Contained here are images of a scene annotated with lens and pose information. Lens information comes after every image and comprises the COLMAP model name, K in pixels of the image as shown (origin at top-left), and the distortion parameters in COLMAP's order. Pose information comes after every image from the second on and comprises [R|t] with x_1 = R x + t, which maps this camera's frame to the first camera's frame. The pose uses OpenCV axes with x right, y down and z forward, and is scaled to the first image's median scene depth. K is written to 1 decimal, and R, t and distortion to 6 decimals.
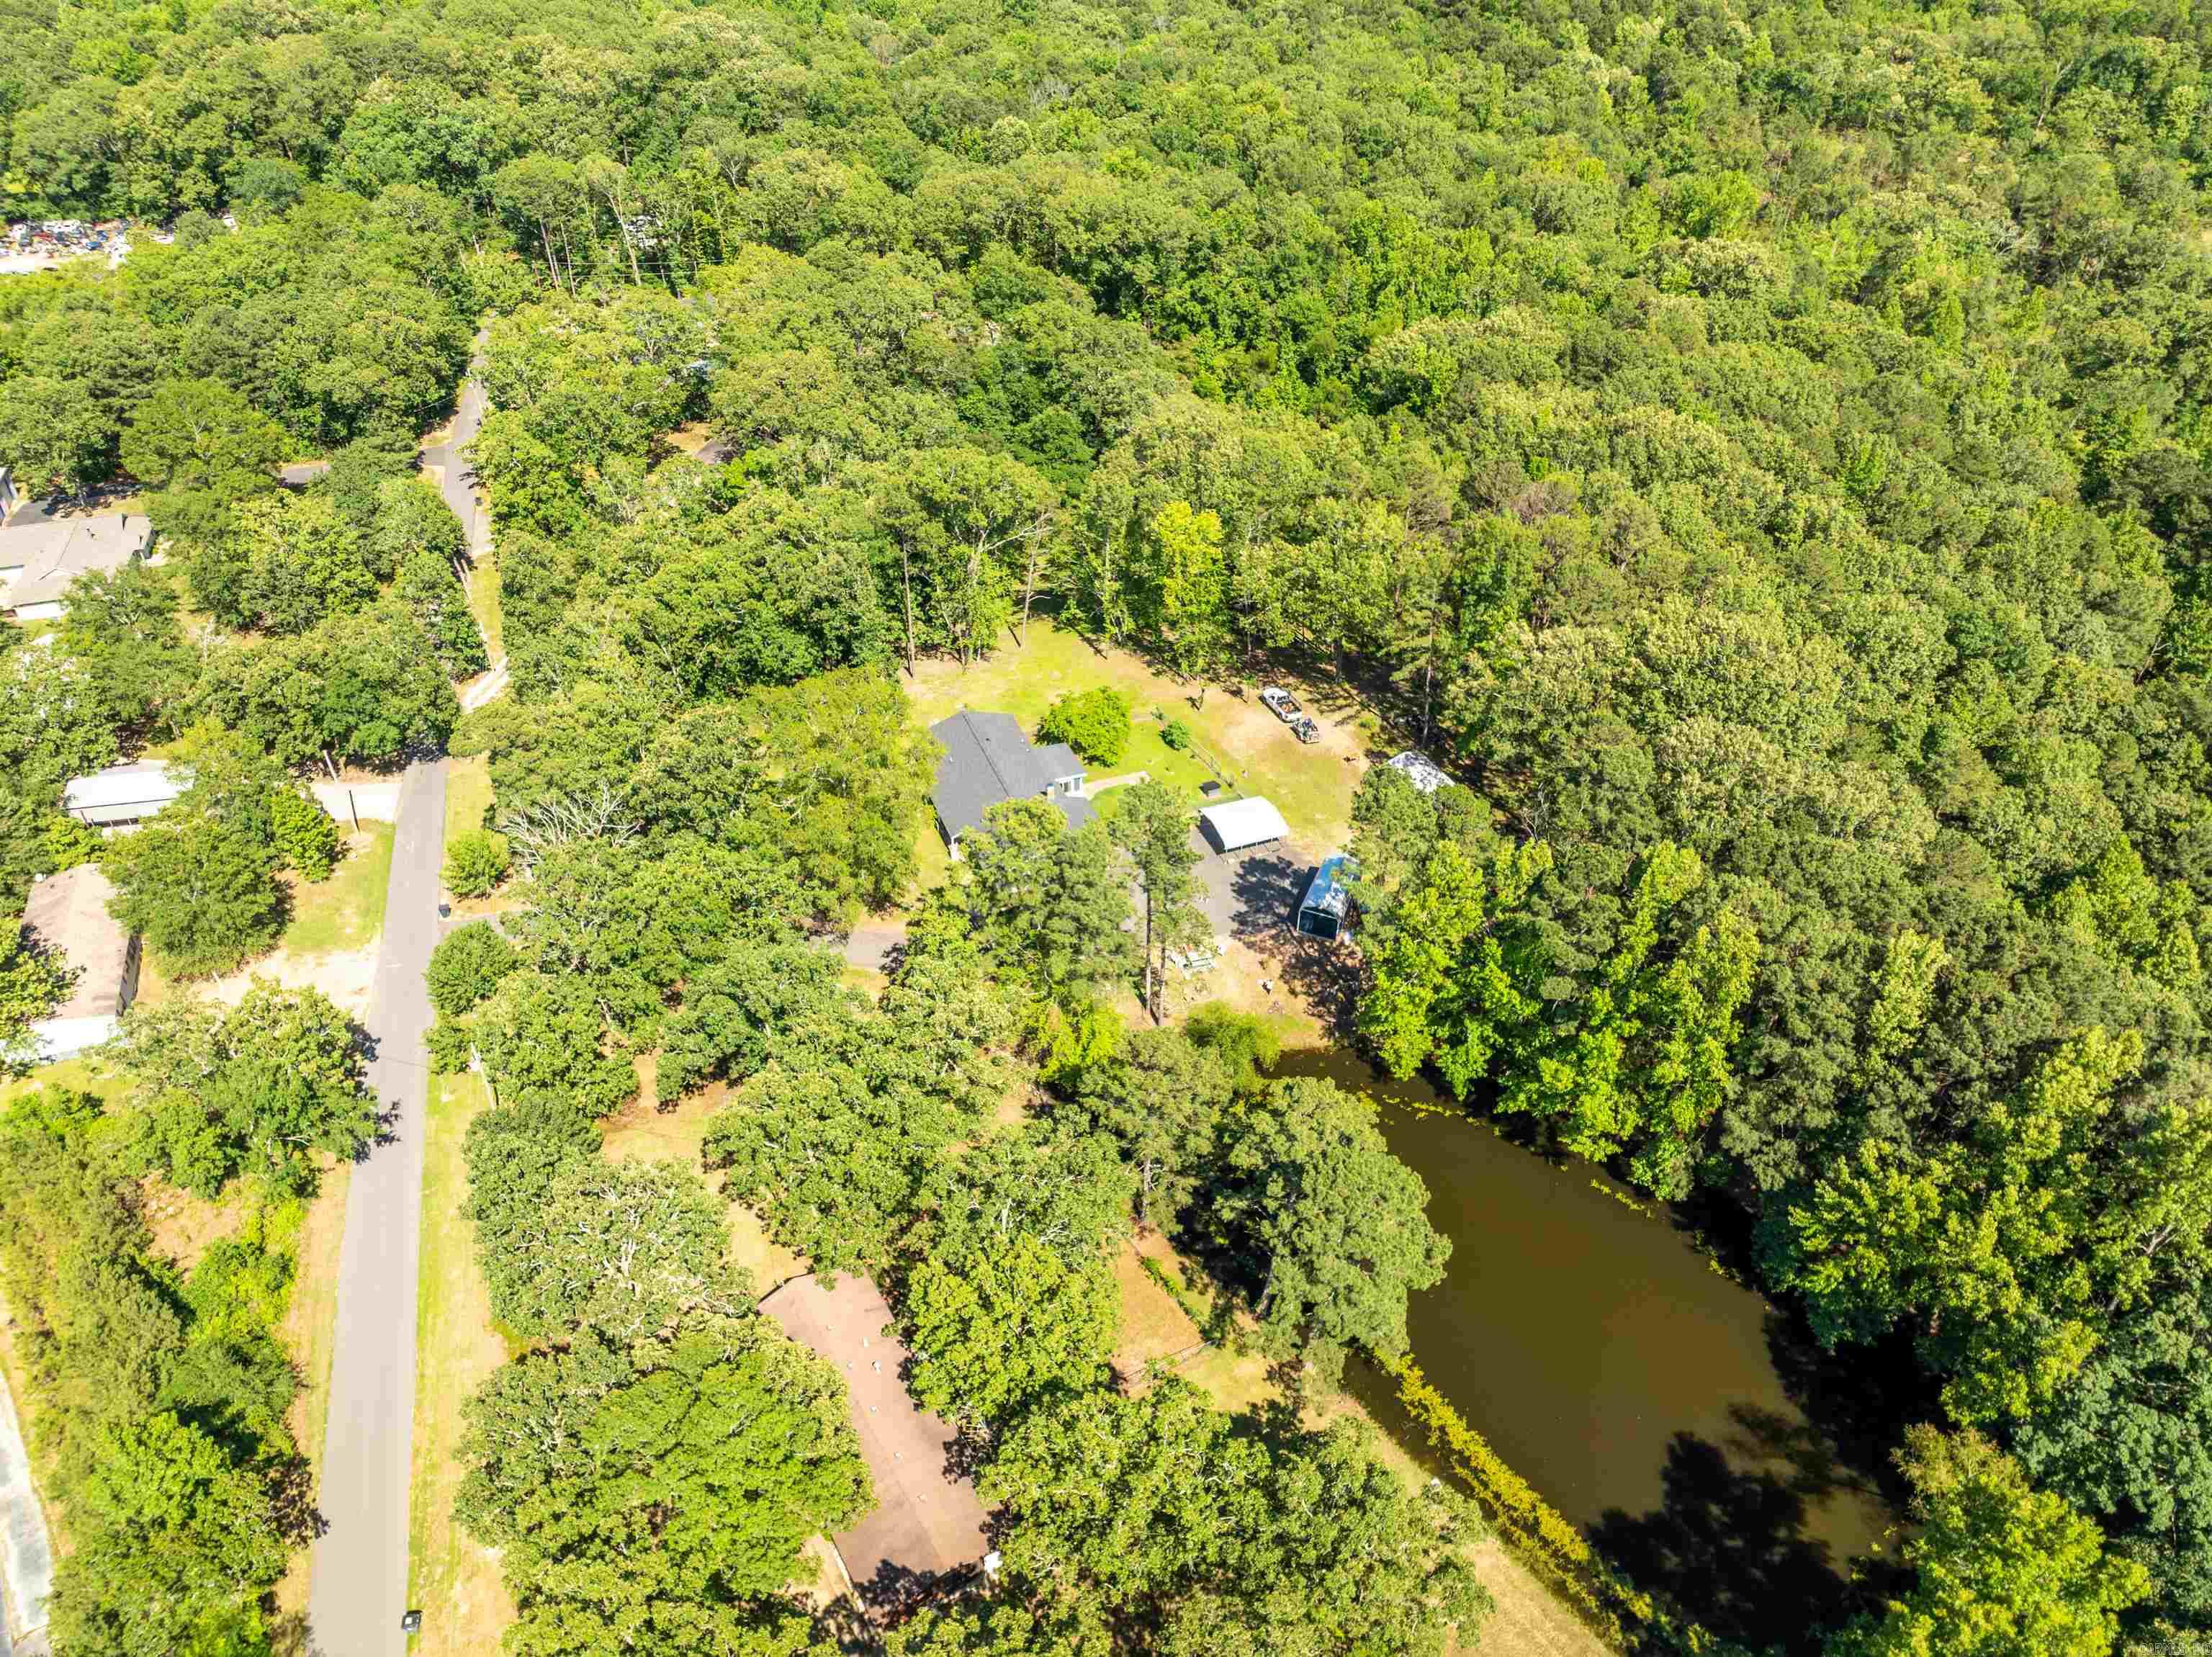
lens RADIAL K [[1550.5, 0, 1113.0], [0, 1550.5, 823.5], [0, 0, 1]] dist [-0.027903, 0.006262]
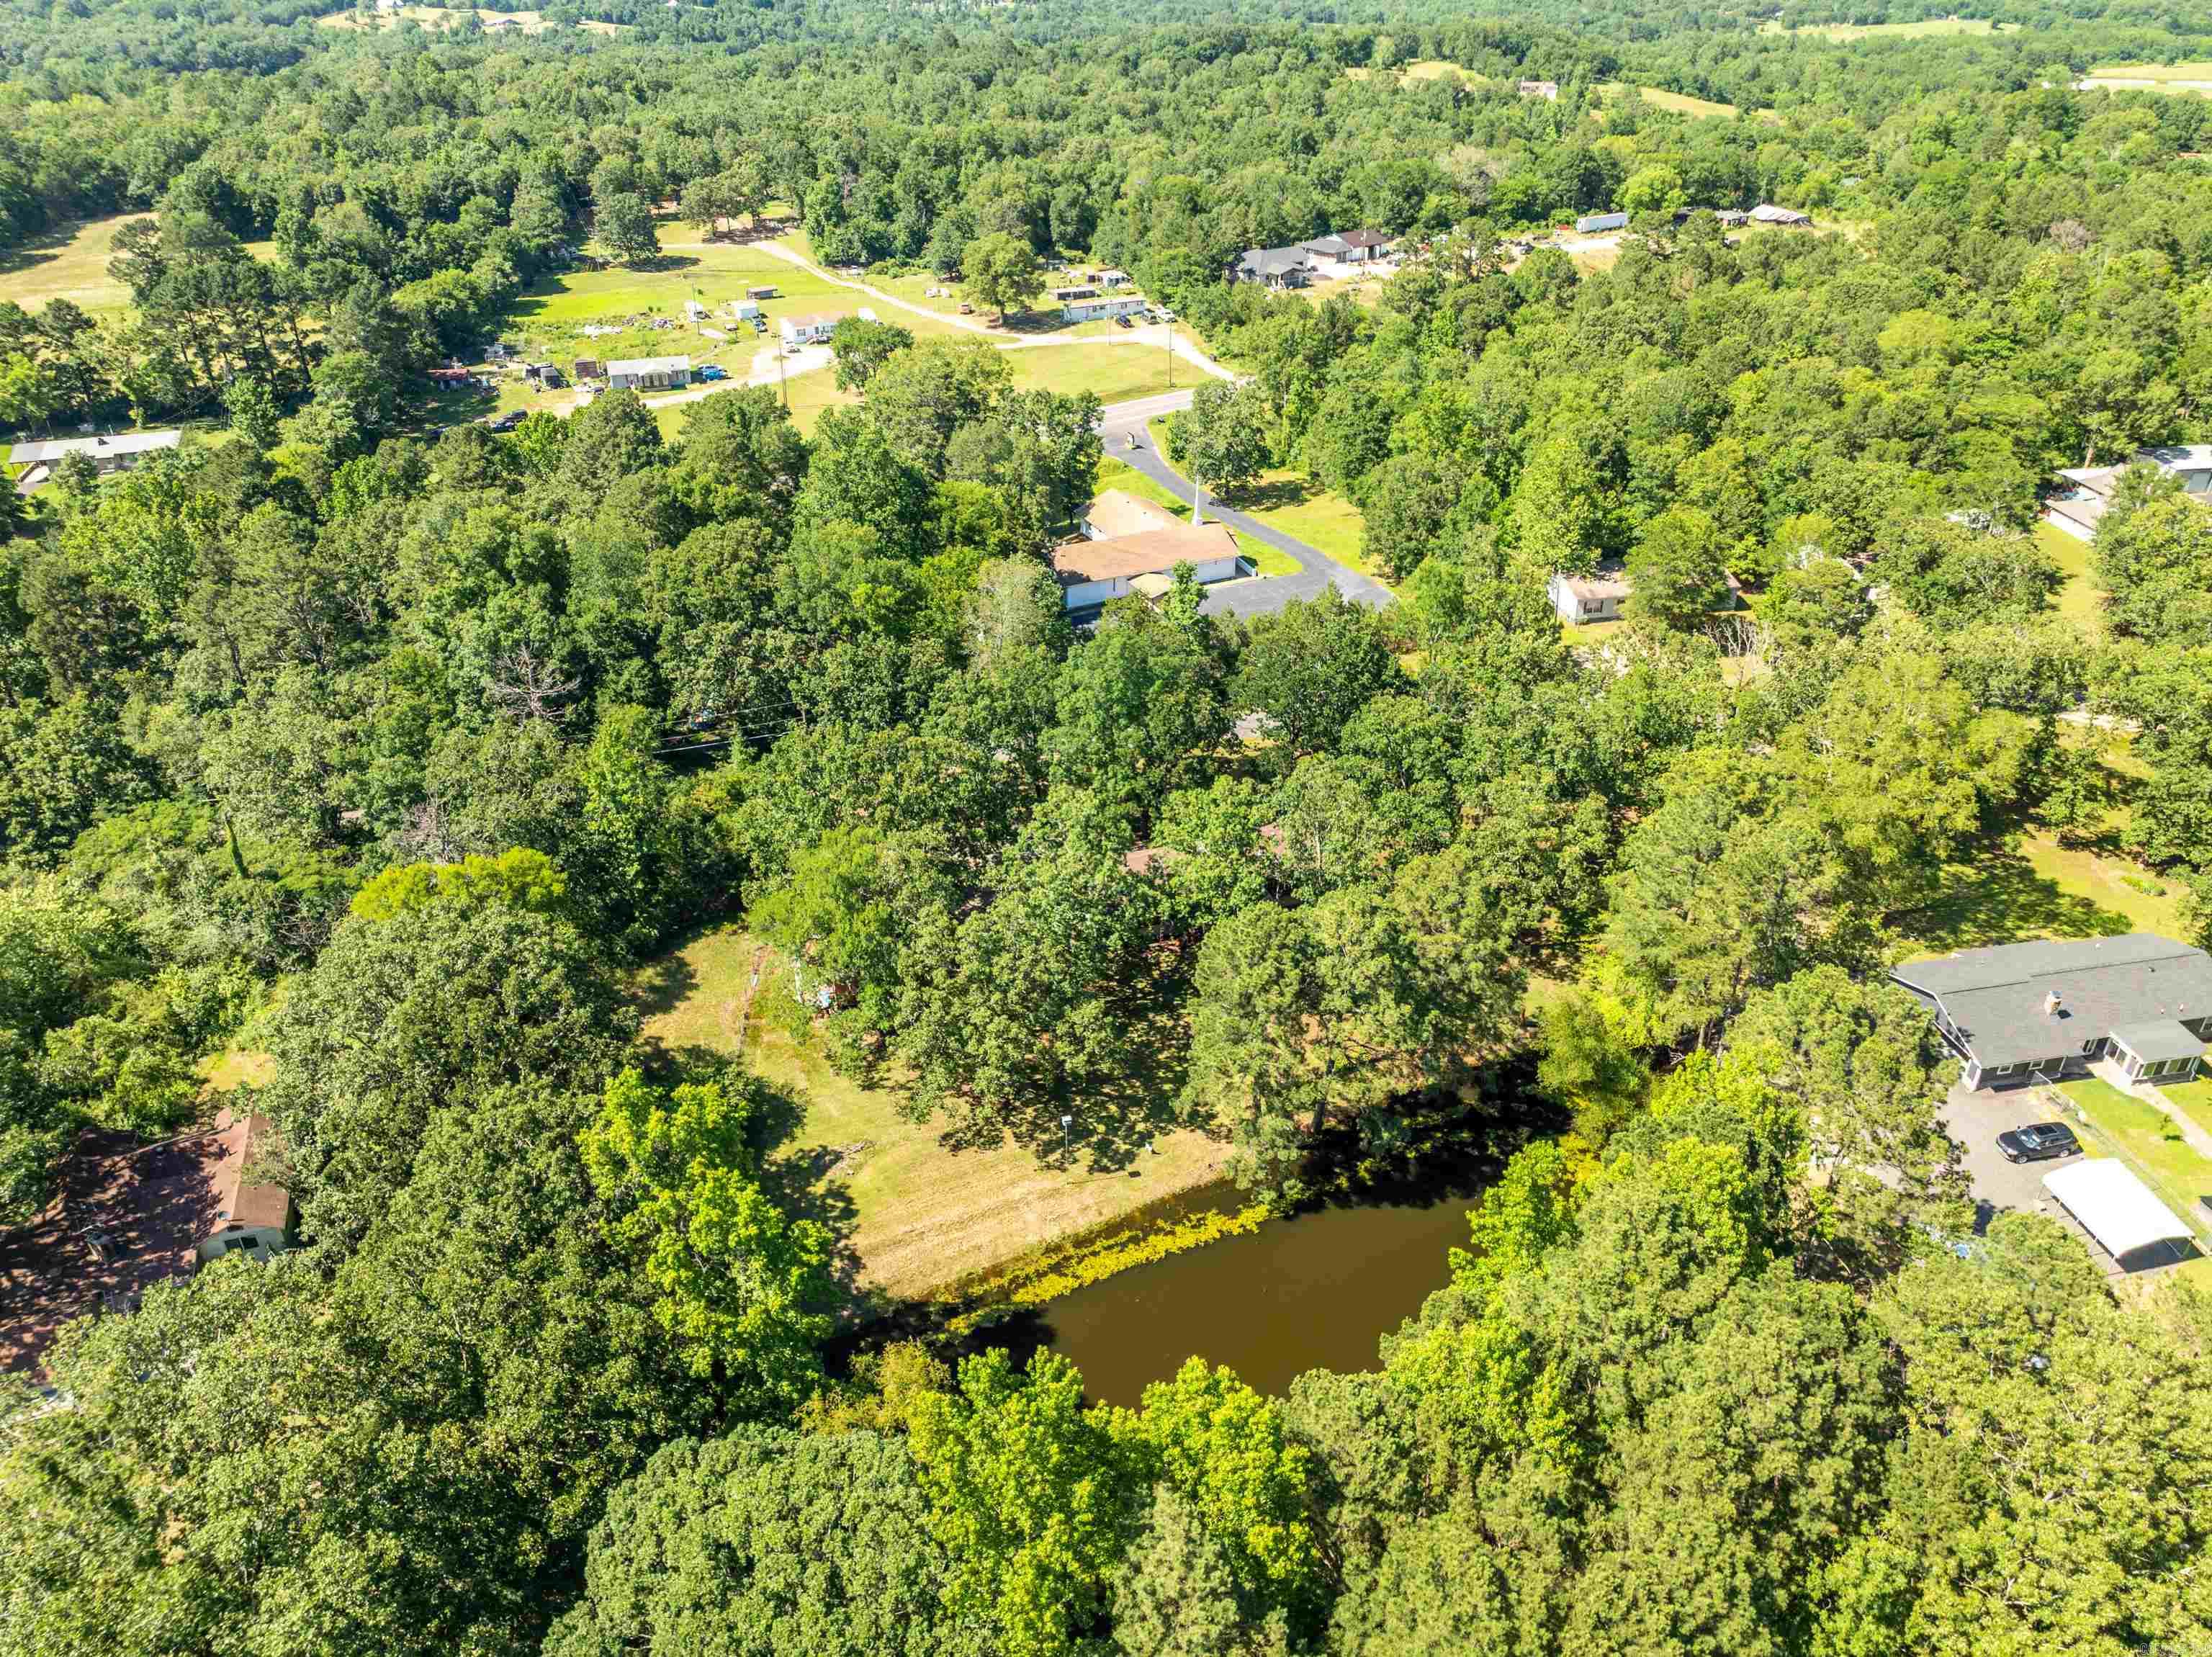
lens RADIAL K [[1537.6, 0, 1106.0], [0, 1537.6, 828.5], [0, 0, 1]] dist [-0.040513, 0.030775]
pose [[-0.183379, 0.506217, -0.842684, 0.919806], [-0.603990, 0.618317, 0.502871, -0.245879], [0.775608, 0.601190, 0.192363, 0.606834]]
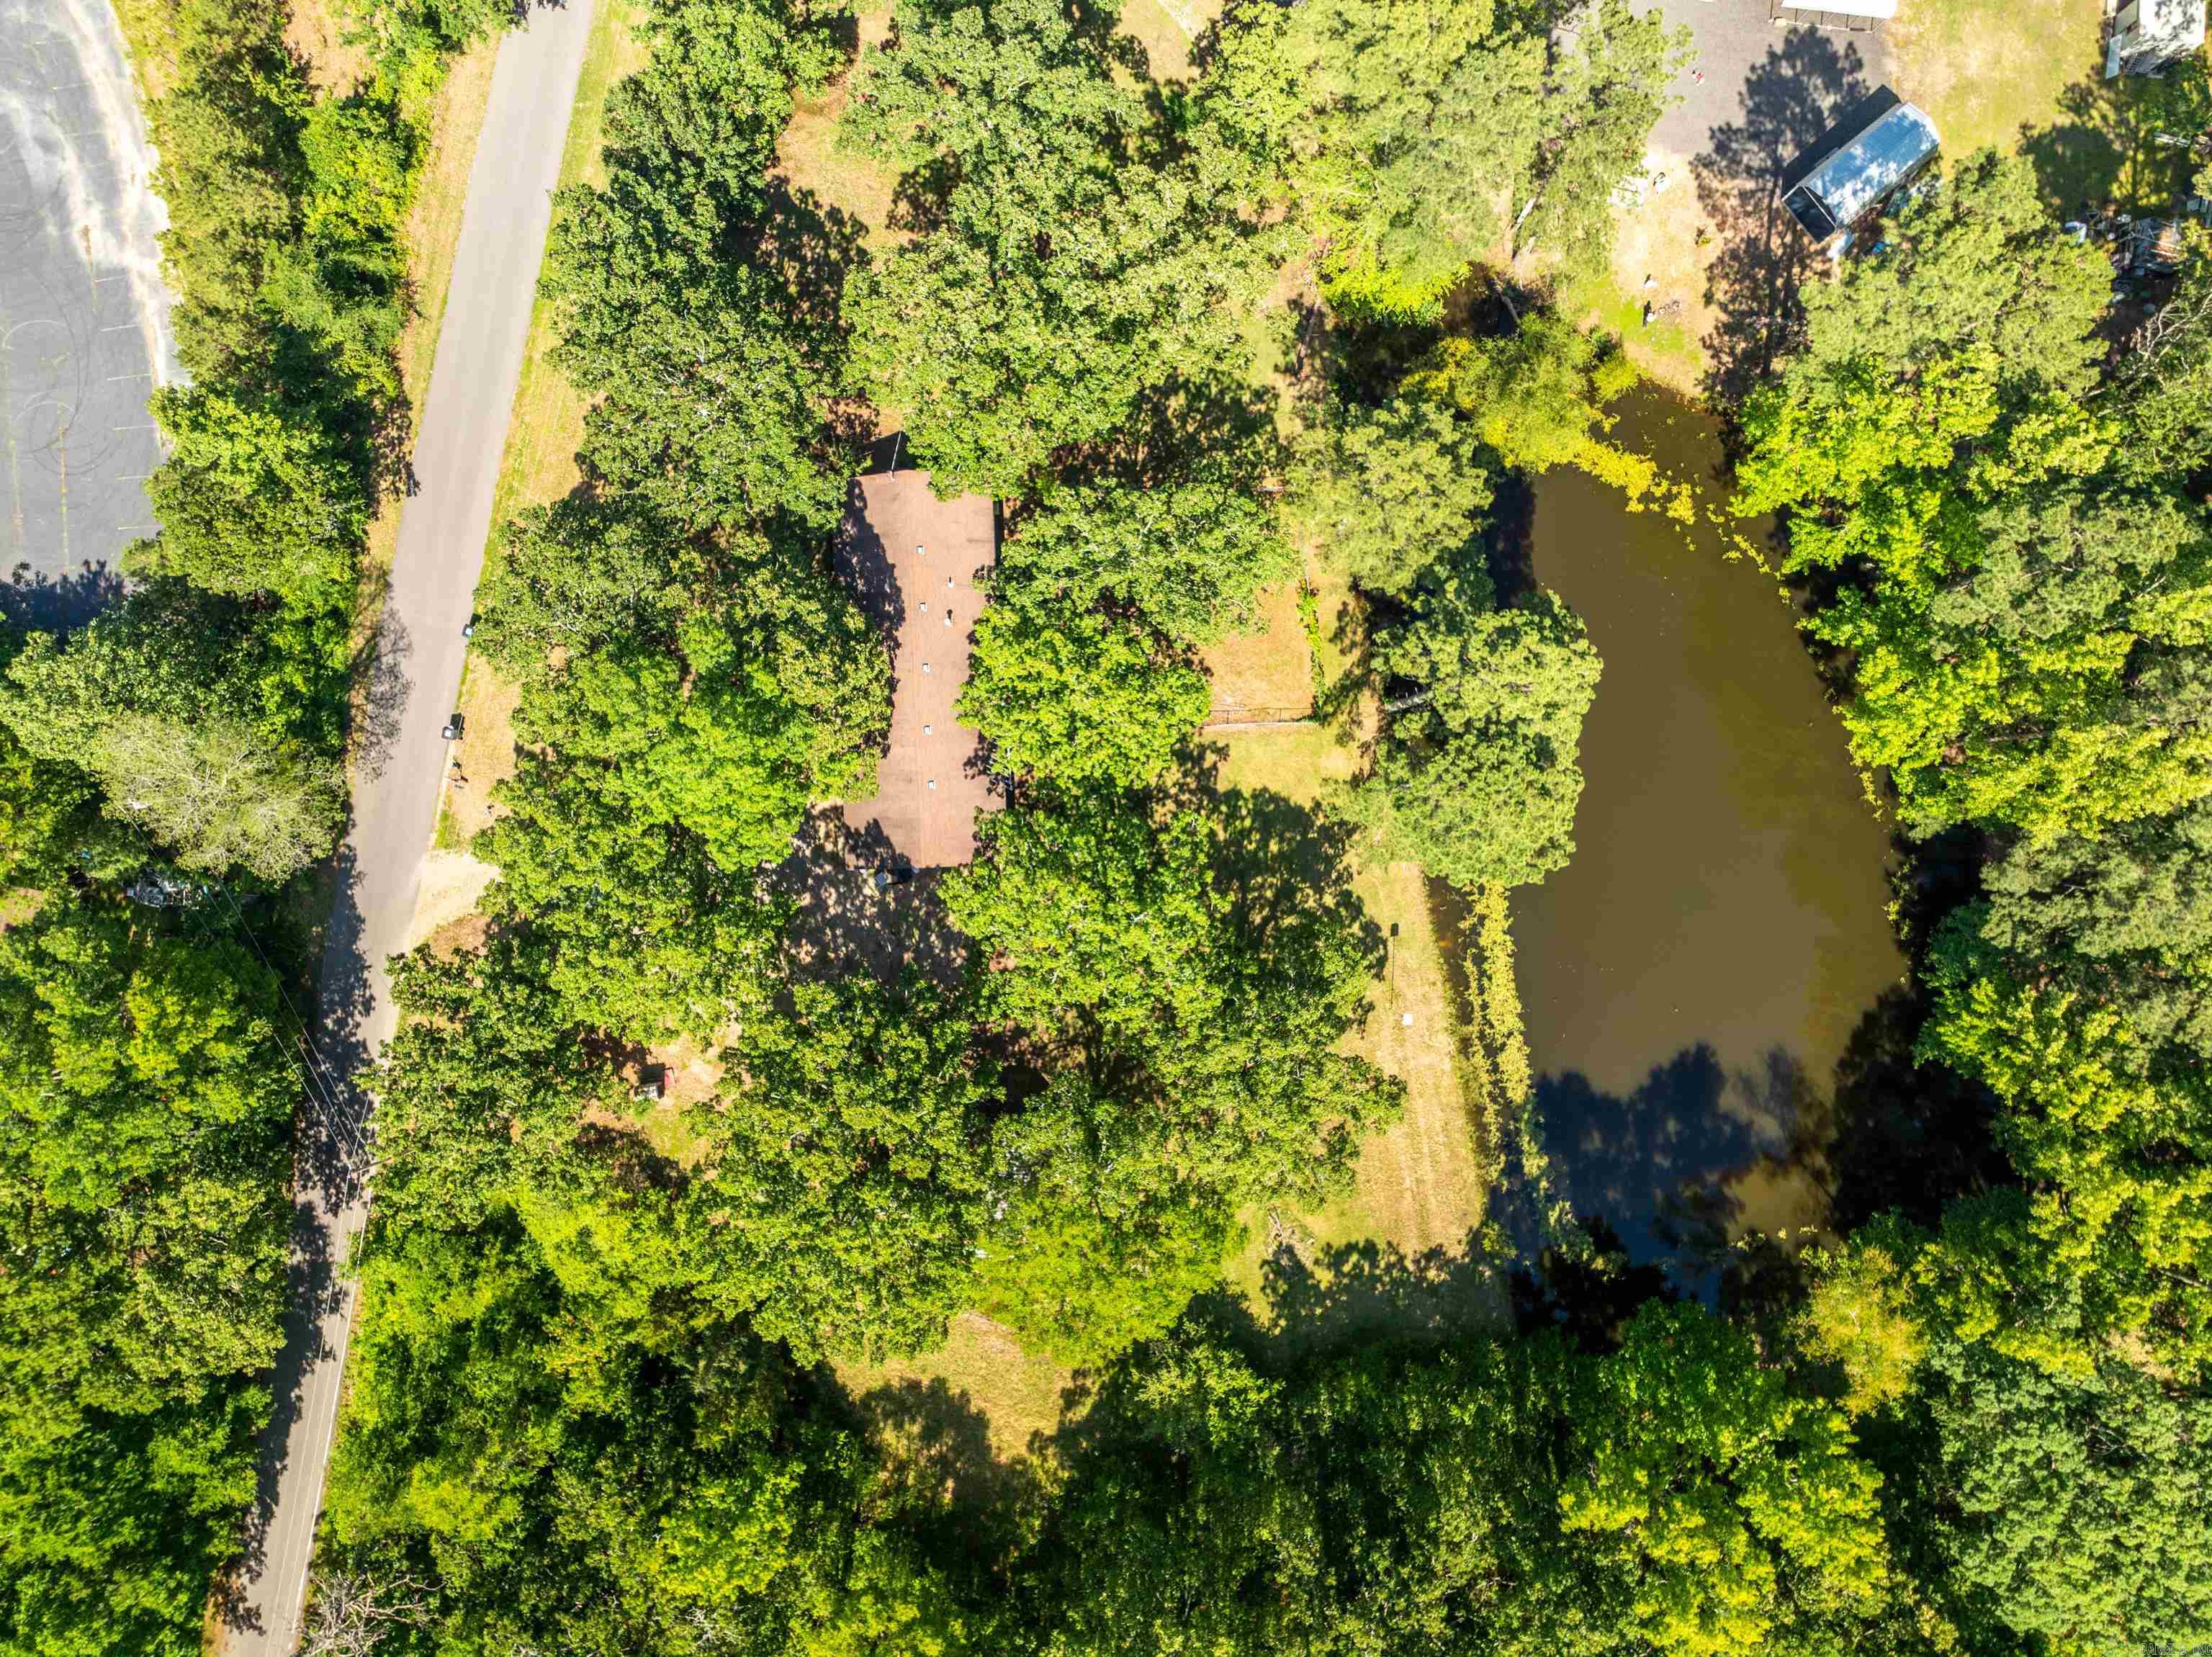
lens RADIAL K [[1550.5, 0, 1113.0], [0, 1550.5, 823.5], [0, 0, 1]] dist [-0.027903, 0.006262]
pose [[0.876580, 0.481074, -0.013232, 0.001740], [-0.285219, 0.541459, 0.790868, -0.313327], [0.387631, -0.689485, 0.611844, 0.373250]]
